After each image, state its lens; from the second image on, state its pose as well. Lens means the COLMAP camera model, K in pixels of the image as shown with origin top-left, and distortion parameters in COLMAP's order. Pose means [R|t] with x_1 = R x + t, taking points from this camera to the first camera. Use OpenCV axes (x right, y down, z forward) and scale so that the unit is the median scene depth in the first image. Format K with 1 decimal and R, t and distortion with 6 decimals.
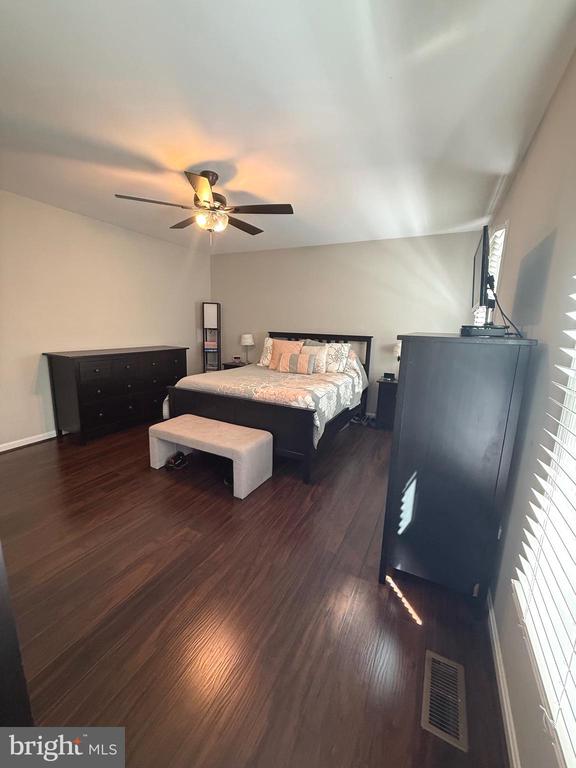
lens RADIAL K [[304.1, 0, 286.3], [0, 304.1, 382.9], [0, 0, 1]] dist [-0.001556, -0.000962]
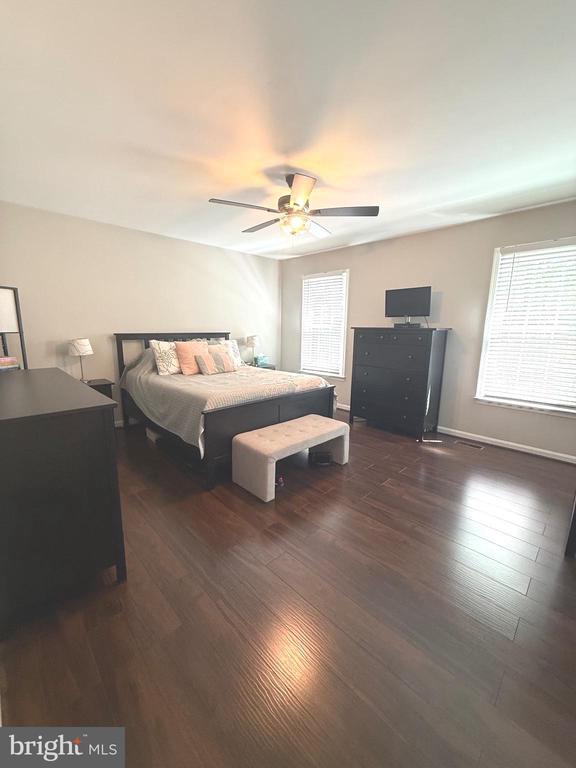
lens RADIAL K [[304.1, 0, 285.3], [0, 304.1, 384.4], [0, 0, 1]] dist [-0.001556, -0.000962]
pose [[0.327445, -0.204719, 0.922426, -1.132096], [0.177555, 0.972186, 0.152734, -0.150300], [-0.928038, 0.113770, 0.354686, 0.629158]]
